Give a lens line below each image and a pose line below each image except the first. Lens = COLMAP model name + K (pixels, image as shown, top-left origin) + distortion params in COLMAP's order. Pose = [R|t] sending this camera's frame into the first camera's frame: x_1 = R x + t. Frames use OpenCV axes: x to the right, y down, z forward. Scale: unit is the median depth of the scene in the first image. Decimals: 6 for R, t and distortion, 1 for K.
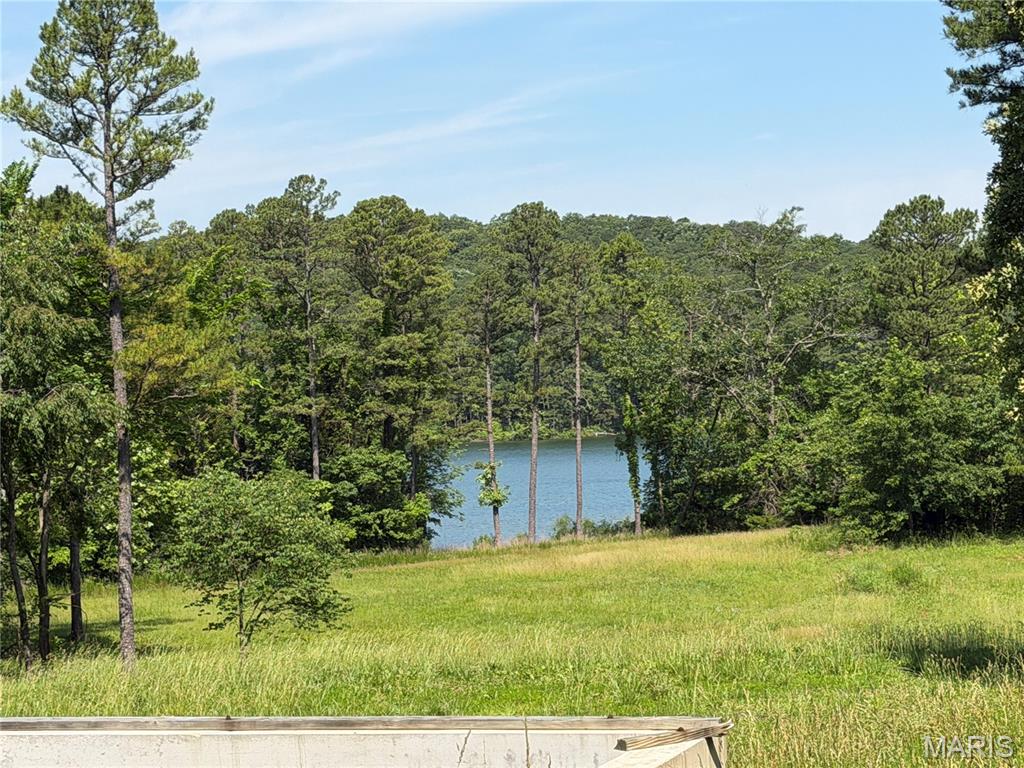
lens RADIAL K [[2523.0, 0, 512.0], [0, 2523.0, 351.4], [0, 0, 1]] dist [0.092359, 0.000000]
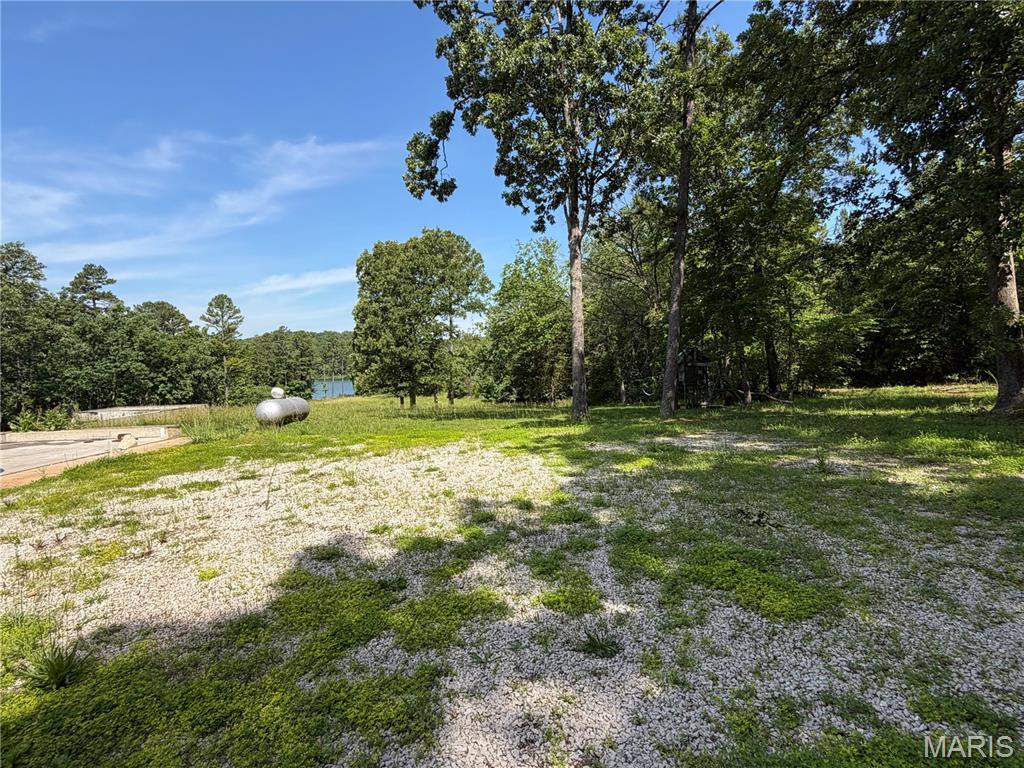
lens RADIAL K [[510.1, 0, 498.2], [0, 510.1, 383.9], [0, 0, 1]] dist [0.004950, 0.002053]
pose [[0.960751, -0.006125, 0.277346, 0.048103], [-0.006831, 0.998931, 0.045724, -0.003981], [-0.277329, -0.045824, 0.959682, -0.104966]]
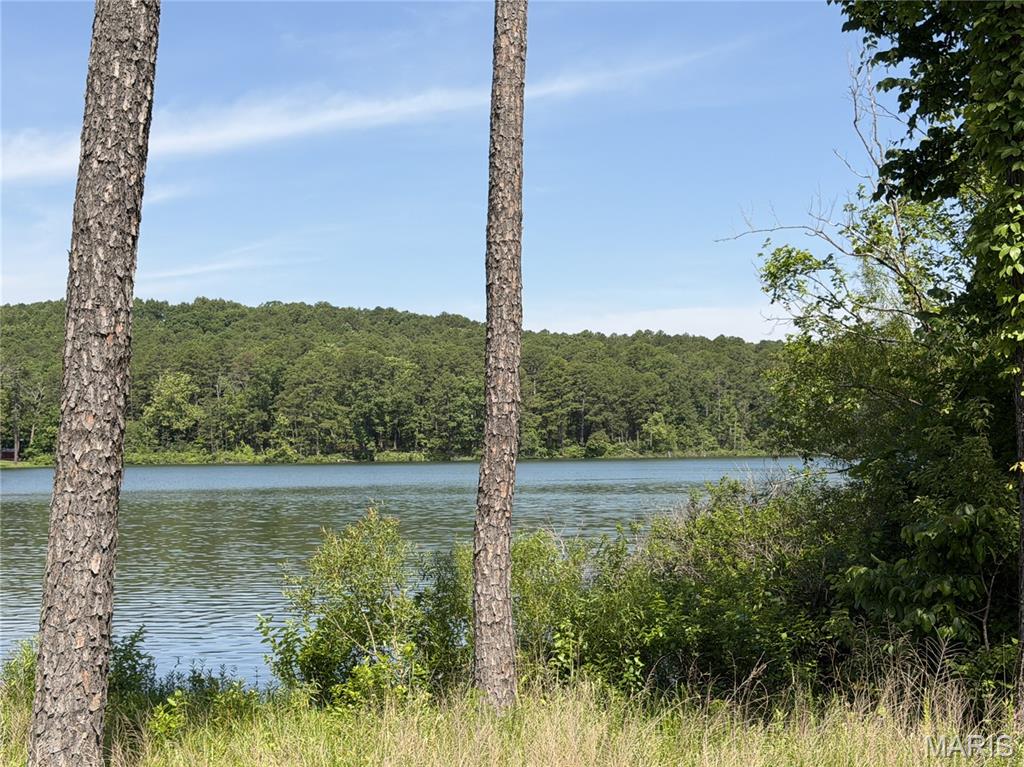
lens RADIAL K [[1513.6, 0, 510.6], [0, 1513.6, 388.8], [0, 0, 1]] dist [0.124074, 0.000000]
pose [[0.987632, 0.042102, 0.151030, 0.019520], [-0.037459, 0.998738, -0.033457, 0.073606], [-0.152248, 0.027386, 0.987963, 1.136225]]
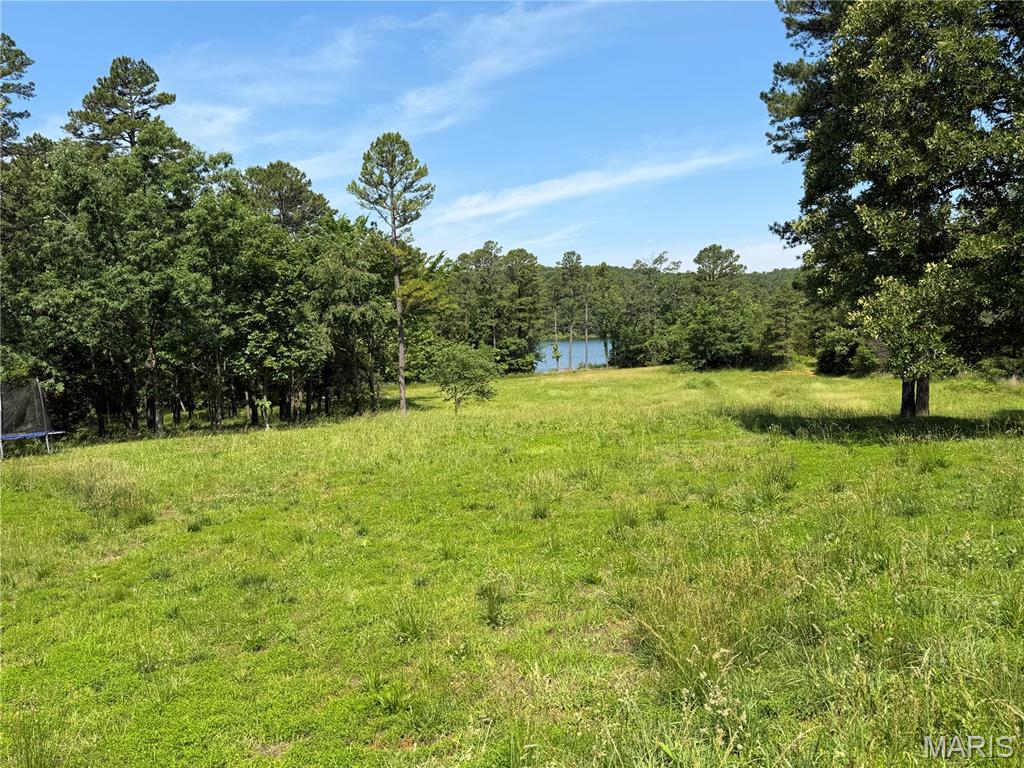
lens RADIAL K [[790.6, 0, 511.0], [0, 790.6, 398.2], [0, 0, 1]] dist [0.069697, -0.089498]
pose [[0.997520, 0.007938, -0.069934, 0.004473], [-0.000310, 0.994105, 0.108419, 0.009577], [0.070382, -0.108129, 0.991642, 0.103819]]
